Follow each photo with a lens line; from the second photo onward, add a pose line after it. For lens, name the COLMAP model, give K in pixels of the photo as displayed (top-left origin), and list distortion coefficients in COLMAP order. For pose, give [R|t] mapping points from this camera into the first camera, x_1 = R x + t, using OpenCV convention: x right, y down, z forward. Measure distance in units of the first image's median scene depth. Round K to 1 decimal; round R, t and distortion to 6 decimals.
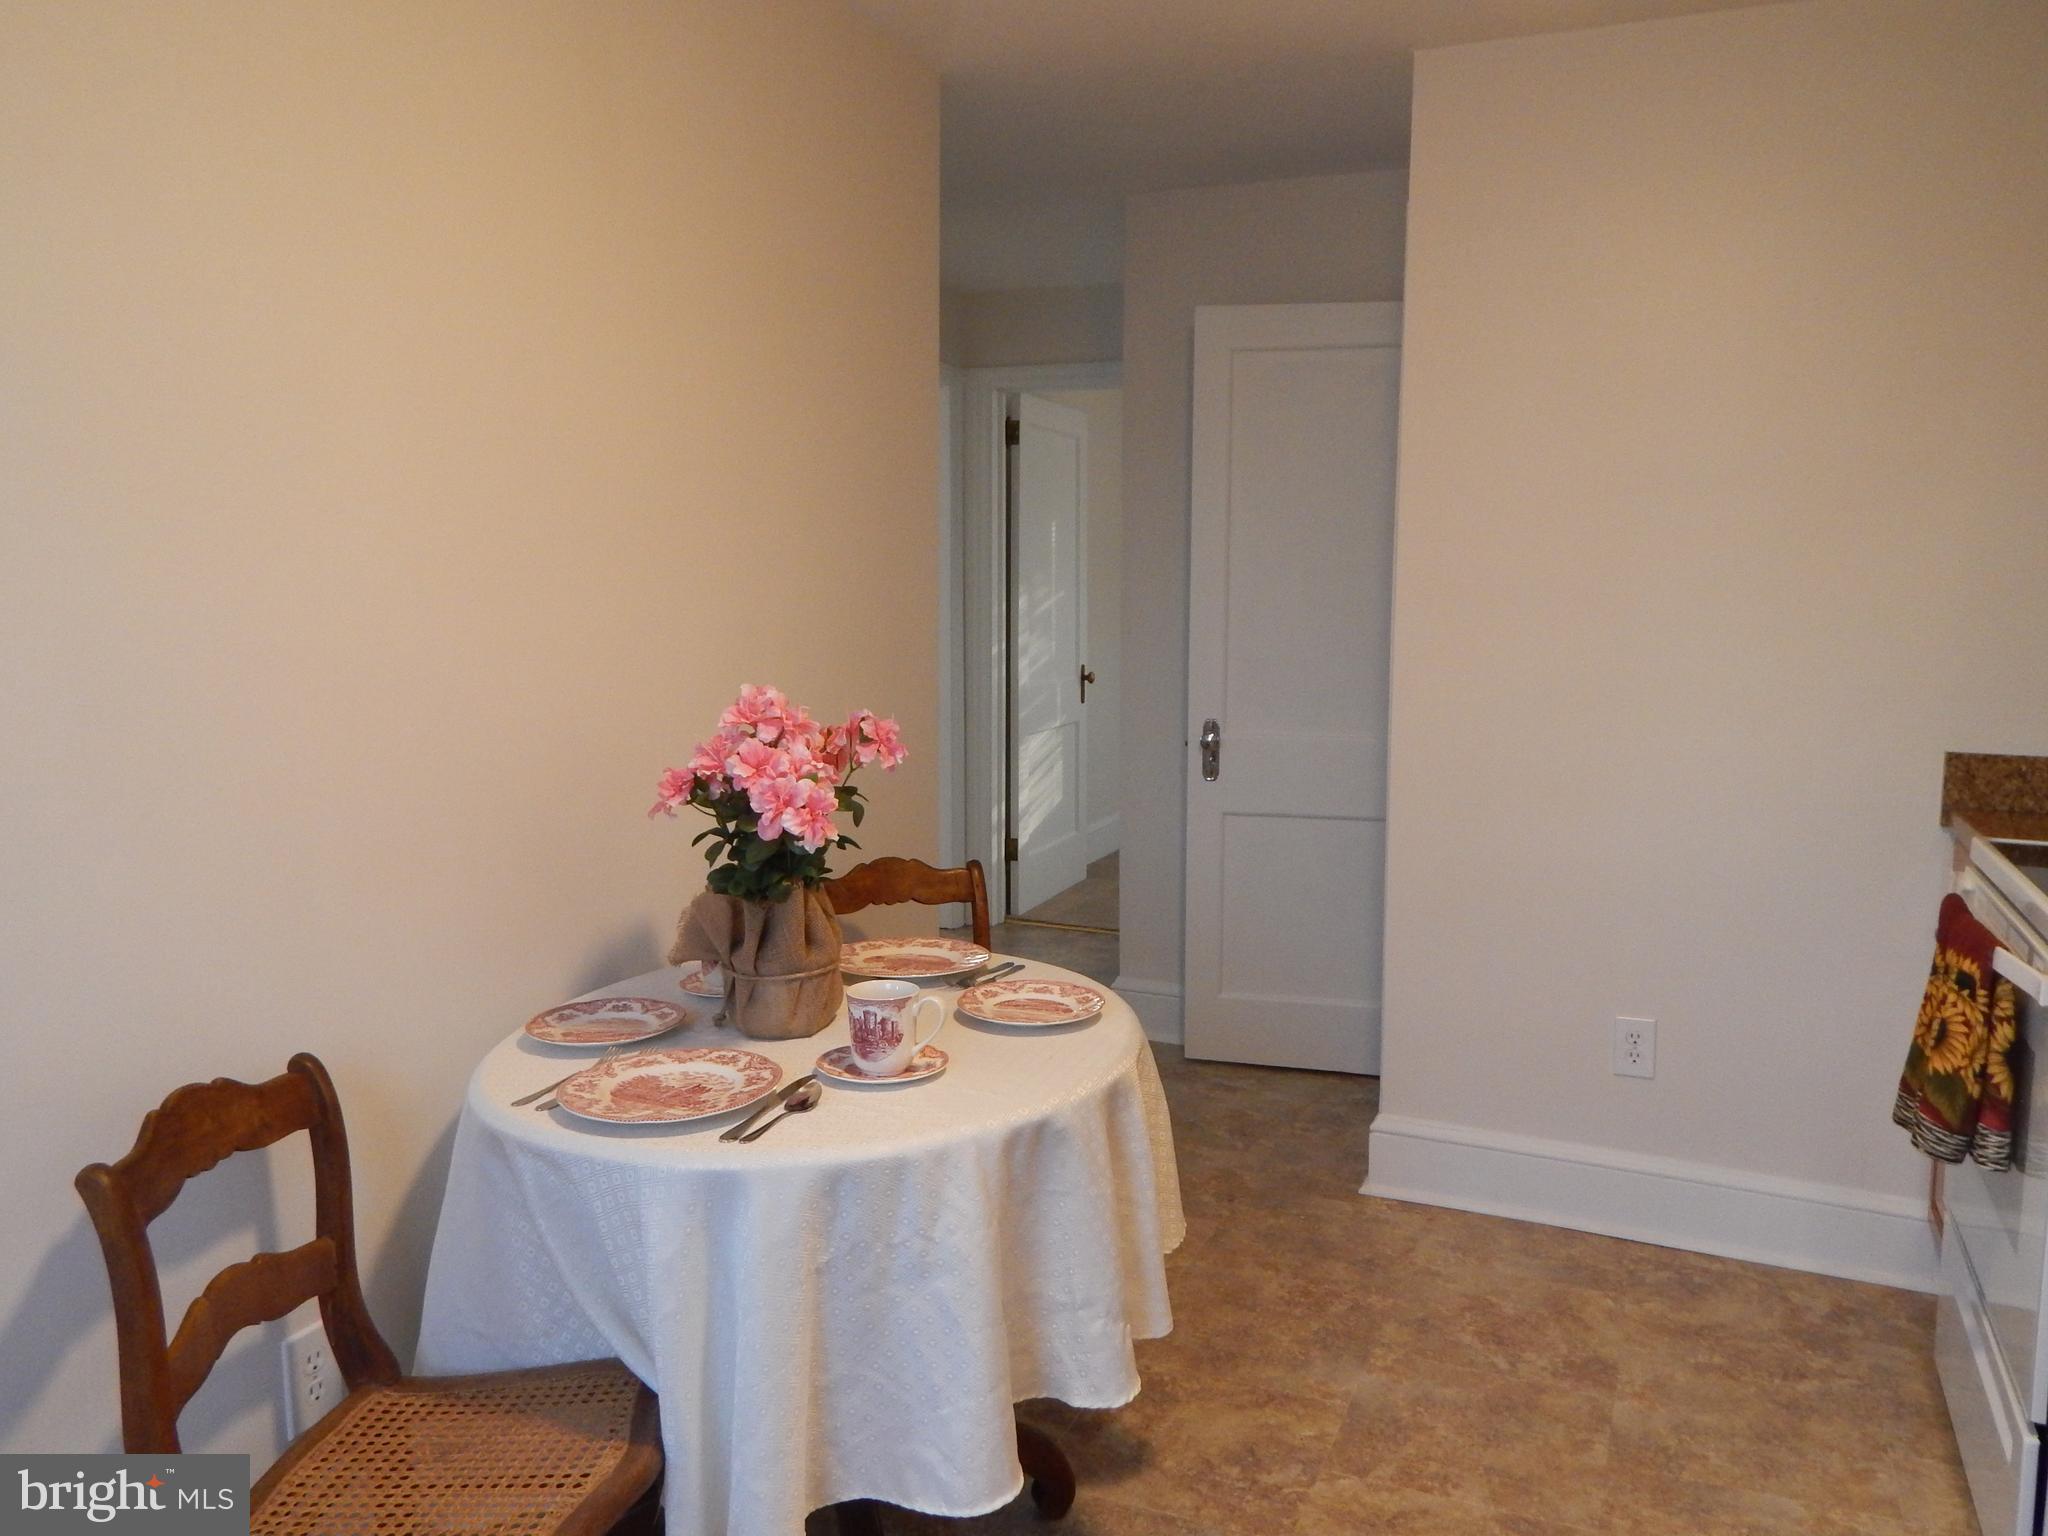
lens RADIAL K [[1486.3, 0, 1030.3], [0, 1486.3, 750.5], [0, 0, 1]] dist [0.006421, -0.011495]
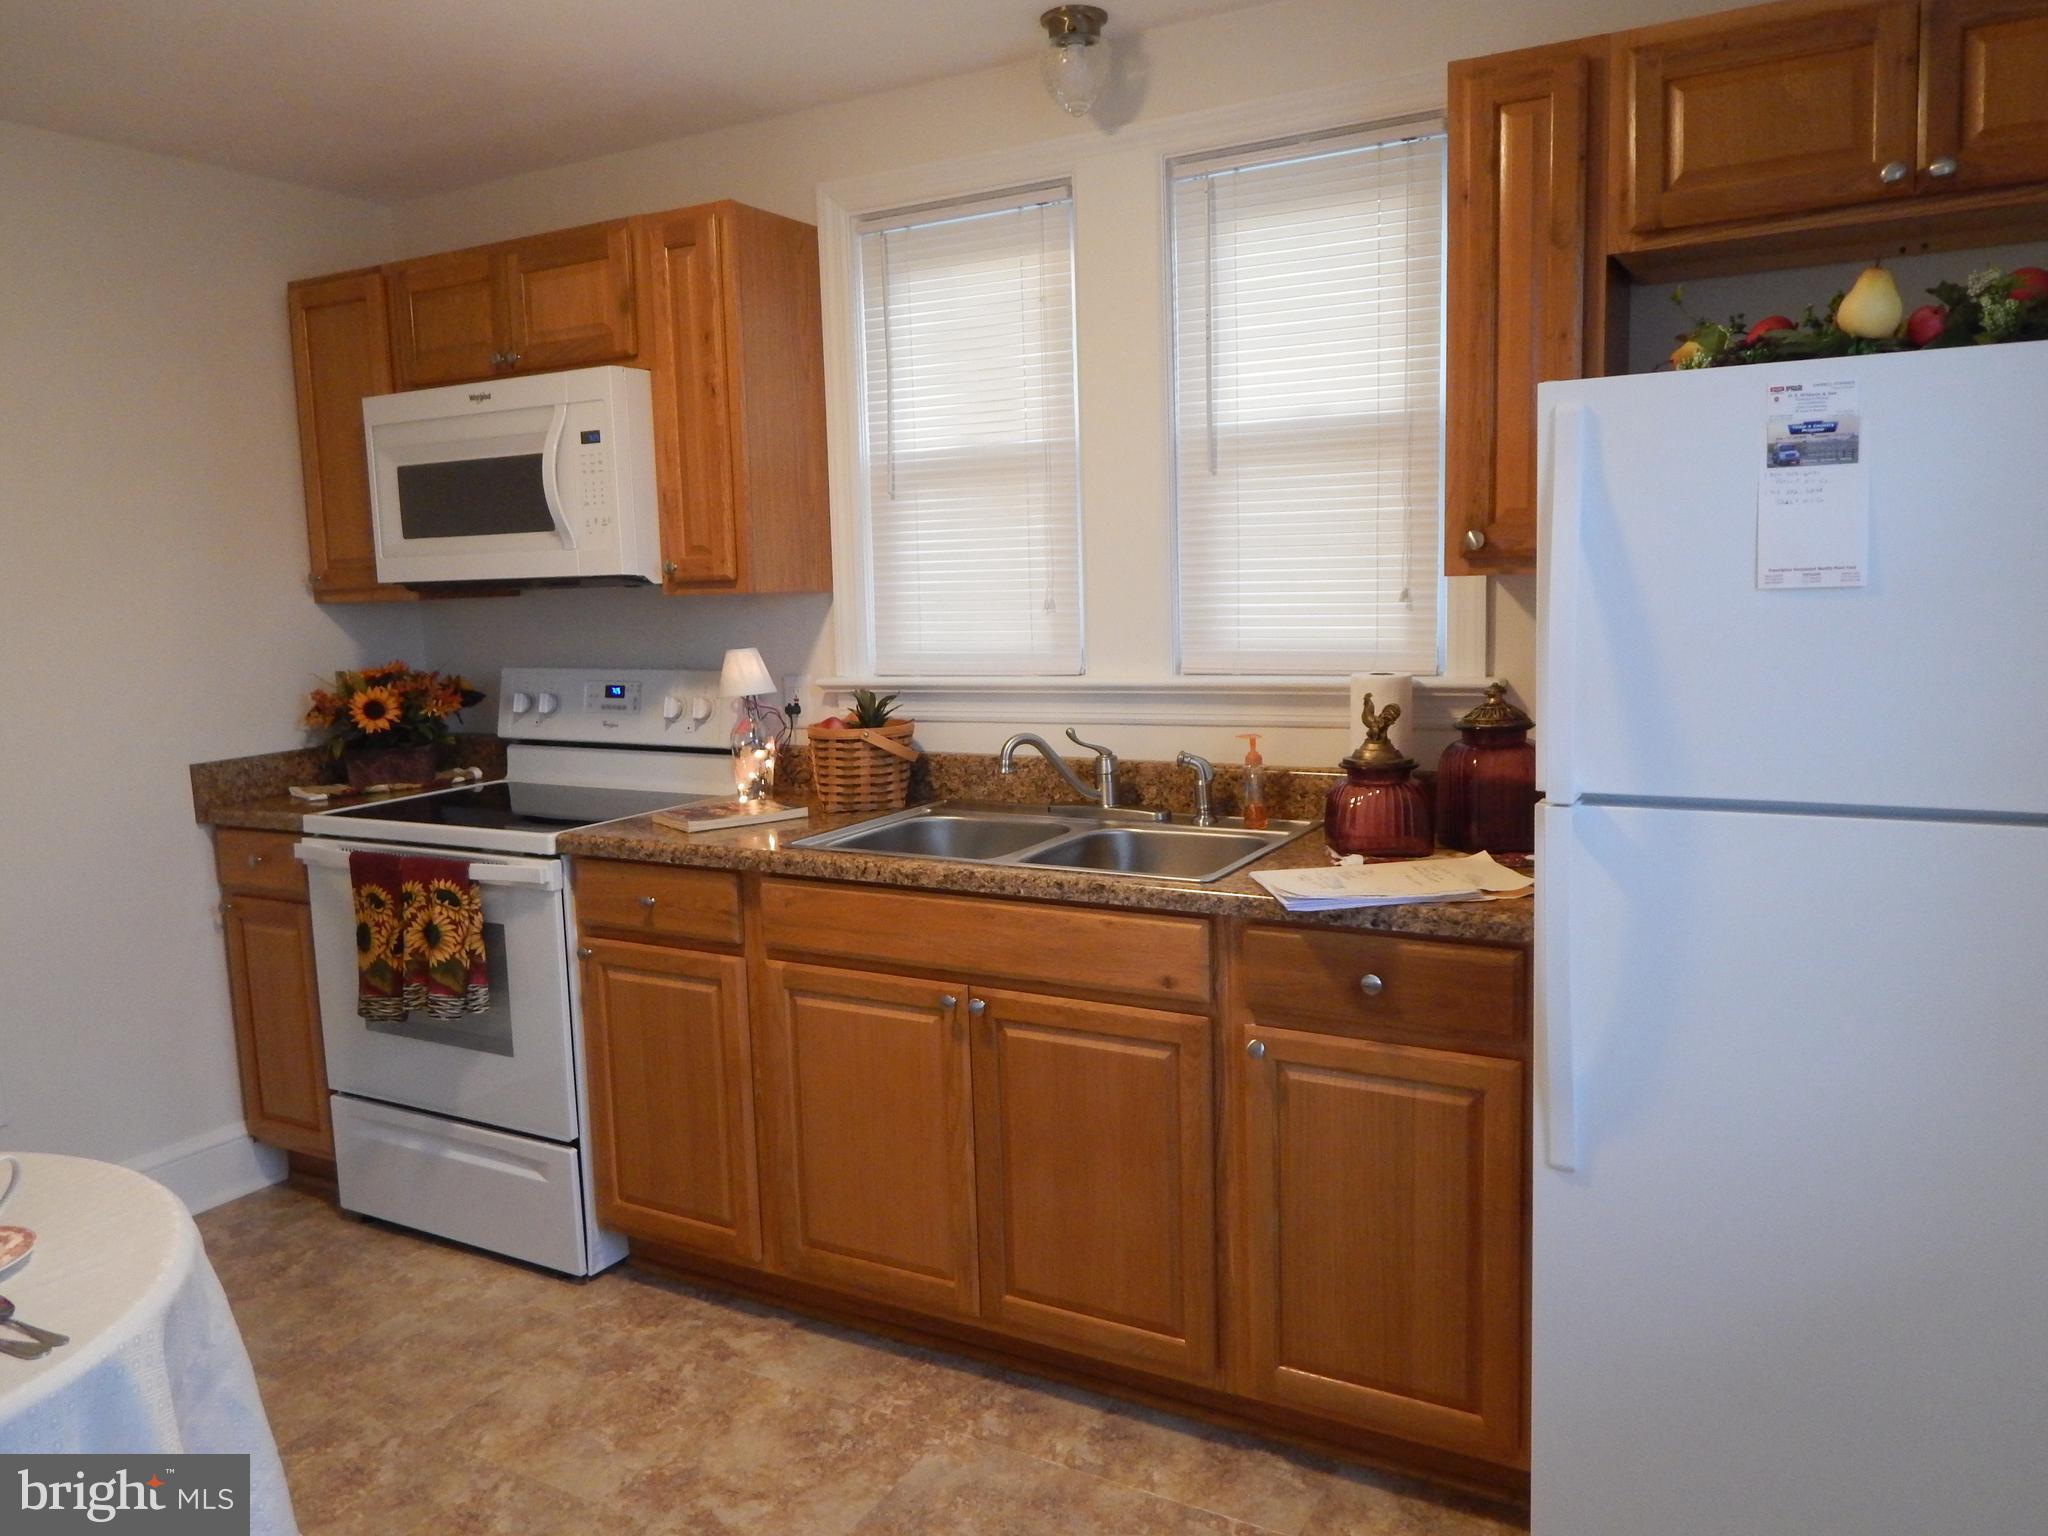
lens RADIAL K [[1486.3, 0, 1030.3], [0, 1486.3, 750.5], [0, 0, 1]] dist [0.006421, -0.011495]
pose [[0.082931, -0.129933, 0.988048, -0.758166], [0.145256, 0.982451, 0.117005, -0.074270], [-0.985912, 0.133817, 0.100350, 0.259664]]
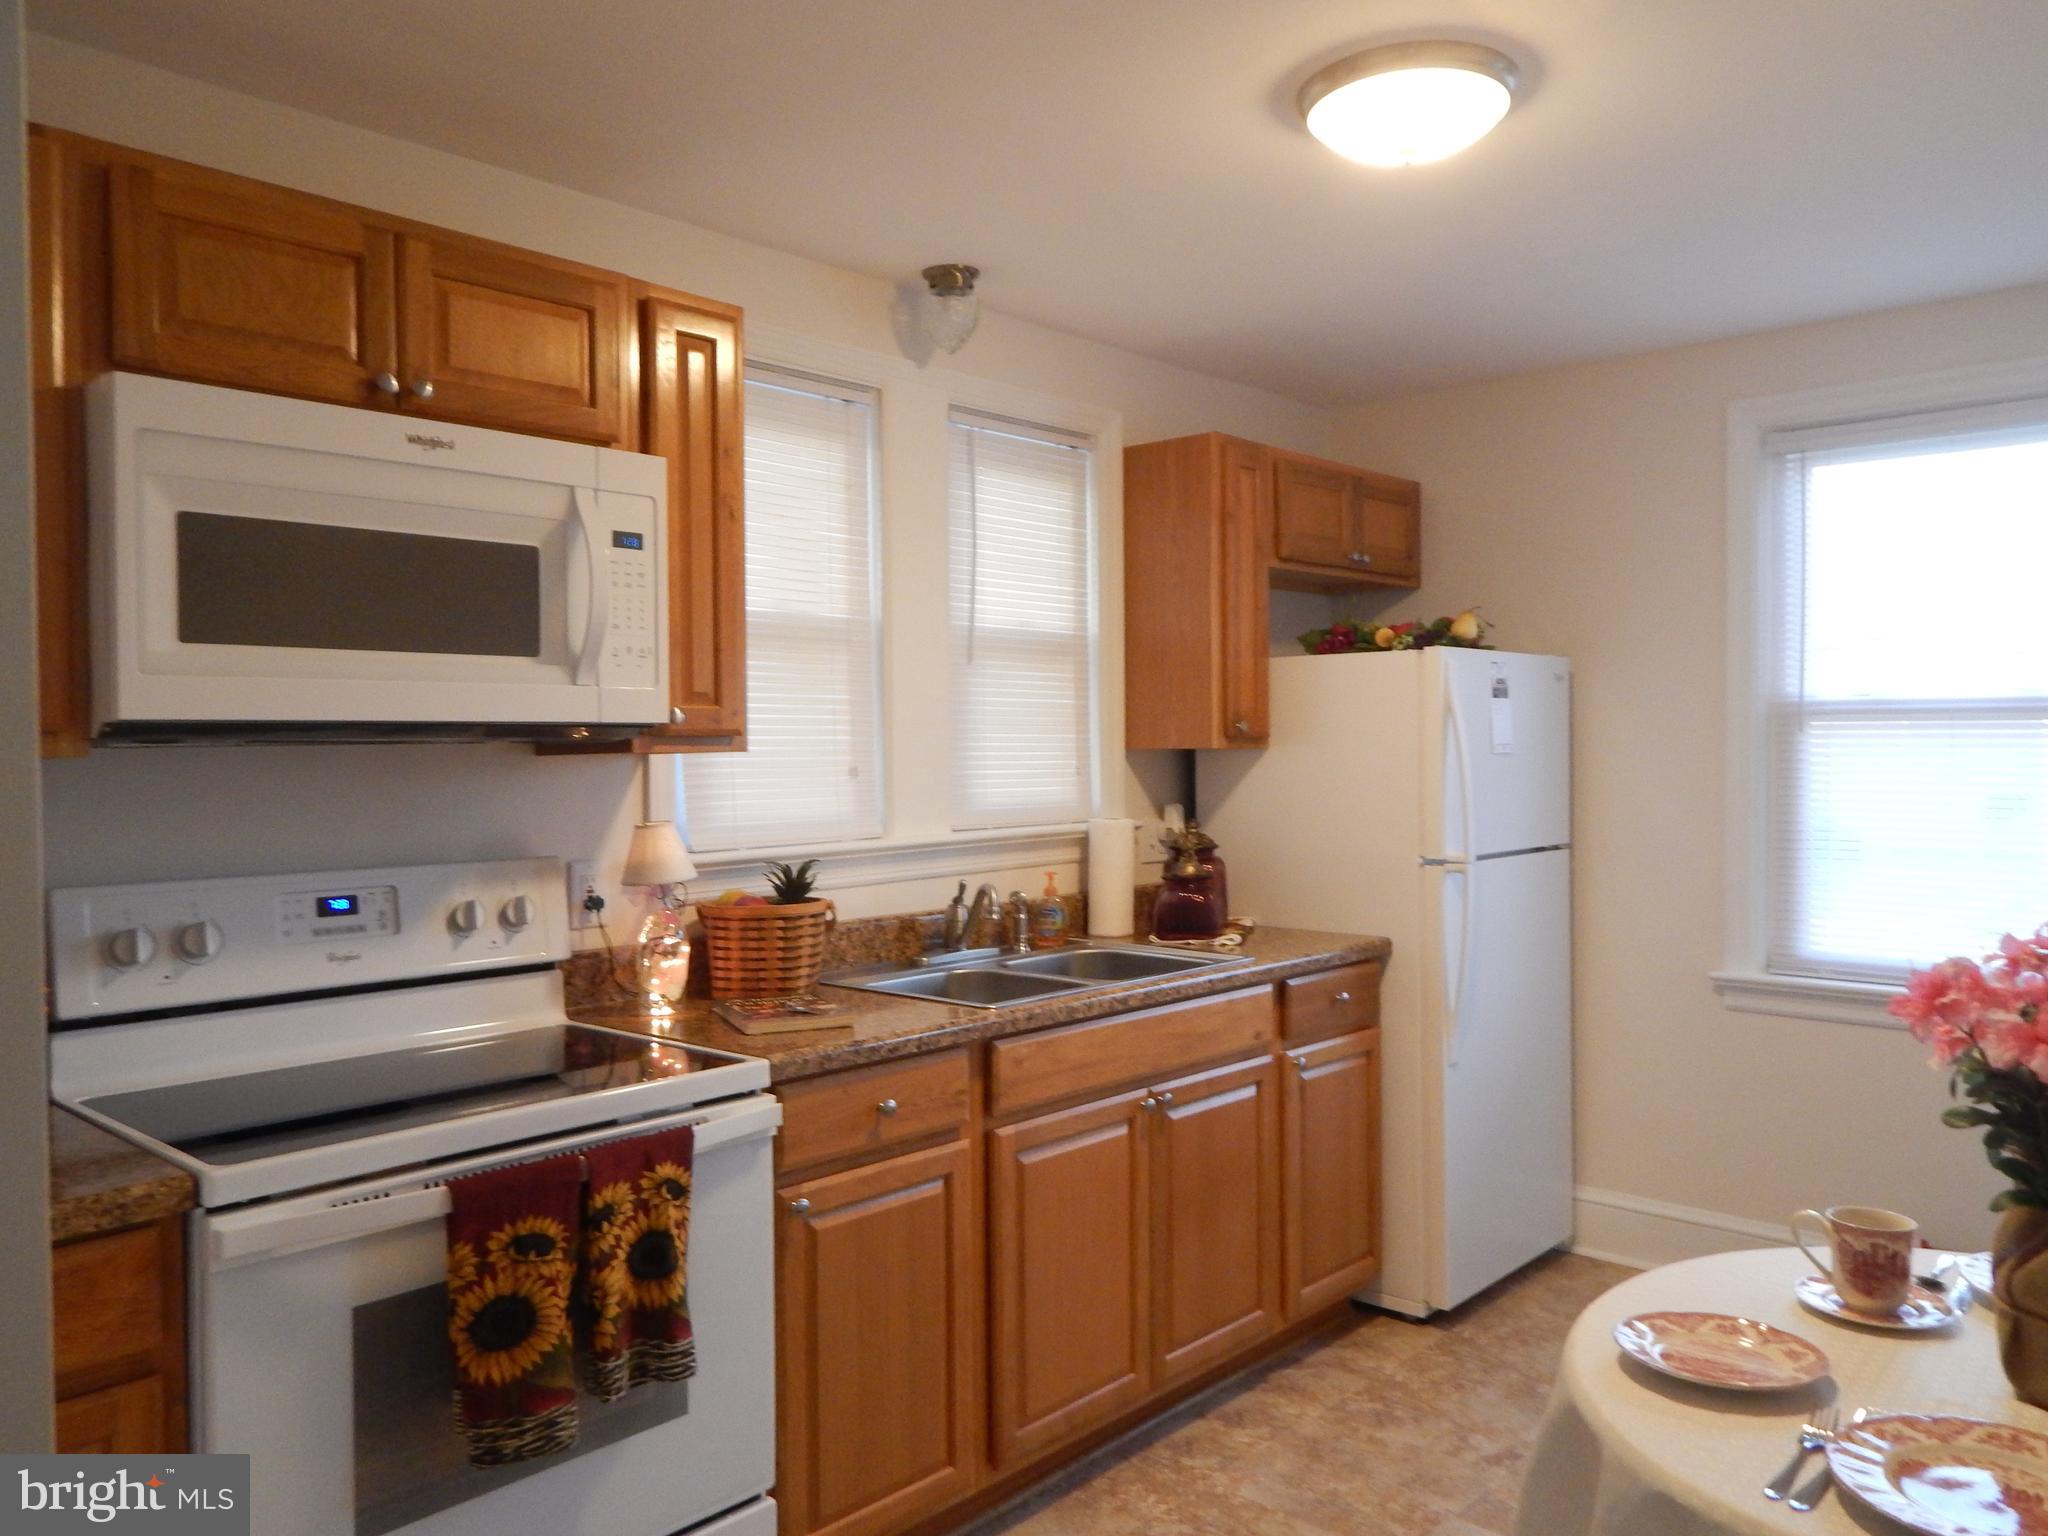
lens RADIAL K [[1466.4, 0, 1024.0], [0, 1466.4, 768.0], [0, 0, 1]] dist [-0.000774, -0.002829]
pose [[-0.945853, 0.006115, 0.324537, 0.091273], [0.046995, 0.991868, 0.118277, -0.221077], [-0.321175, 0.127124, -0.938449, 1.785478]]
